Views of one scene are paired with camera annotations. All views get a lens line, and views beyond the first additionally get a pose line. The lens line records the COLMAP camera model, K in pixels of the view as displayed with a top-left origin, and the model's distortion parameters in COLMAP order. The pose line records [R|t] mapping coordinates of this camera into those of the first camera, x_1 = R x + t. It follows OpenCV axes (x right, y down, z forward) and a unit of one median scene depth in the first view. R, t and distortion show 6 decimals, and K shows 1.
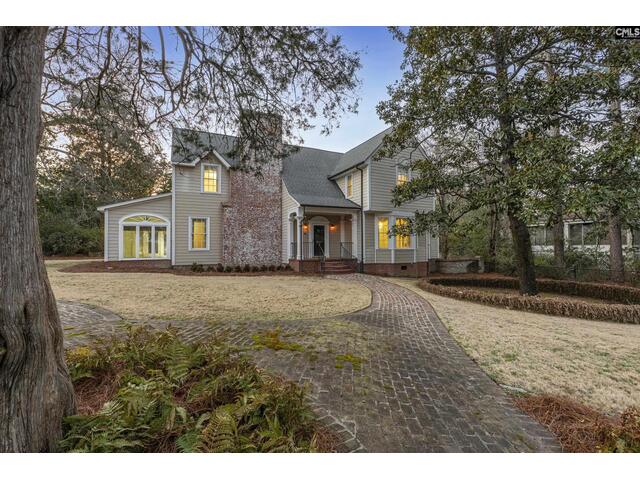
lens RADIAL K [[297.1, 0, 320.0], [0, 297.1, 240.0], [0, 0, 1]] dist [-0.000016, 0.000396]
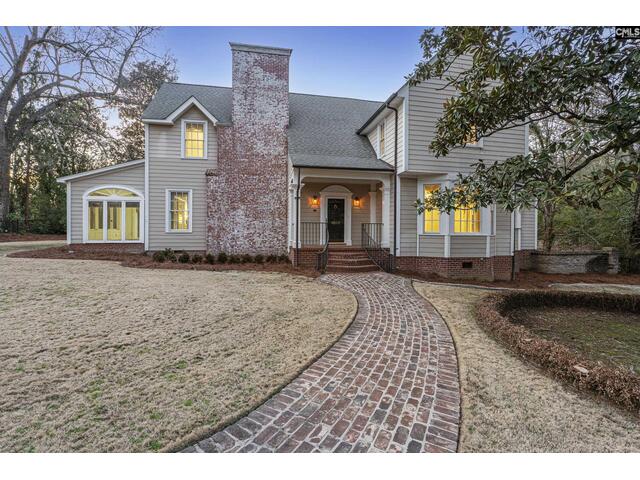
lens RADIAL K [[300.0, 0, 319.1], [0, 300.0, 230.1], [0, 0, 1]] dist [-0.003565, -0.000359]
pose [[0.965853, 0.011688, -0.258827, 0.150706], [-0.005700, 0.999699, 0.023872, 0.008062], [0.259028, -0.021581, 0.965629, 0.333746]]
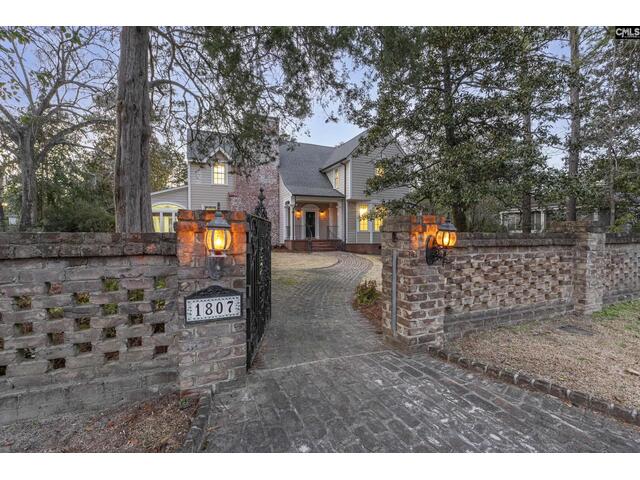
lens RADIAL K [[297.1, 0, 320.0], [0, 297.1, 240.0], [0, 0, 1]] dist [-0.000016, 0.000396]
pose [[0.999352, 0.001958, -0.035951, 0.083888], [-0.000390, 0.999050, 0.043579, 0.012676], [0.036002, -0.043537, 0.998403, -0.198714]]
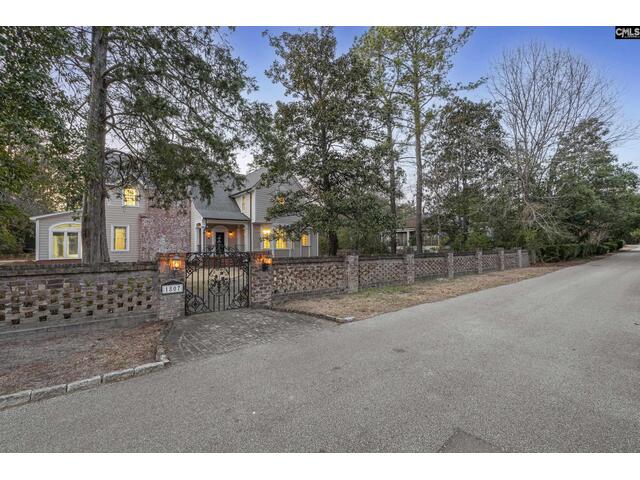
lens RADIAL K [[297.1, 0, 320.0], [0, 297.1, 240.0], [0, 0, 1]] dist [-0.000016, 0.000396]
pose [[0.969763, 0.001260, 0.244045, 0.115737], [-0.000200, 0.999990, -0.004369, -0.007919], [-0.244048, 0.004188, 0.969754, -0.450555]]
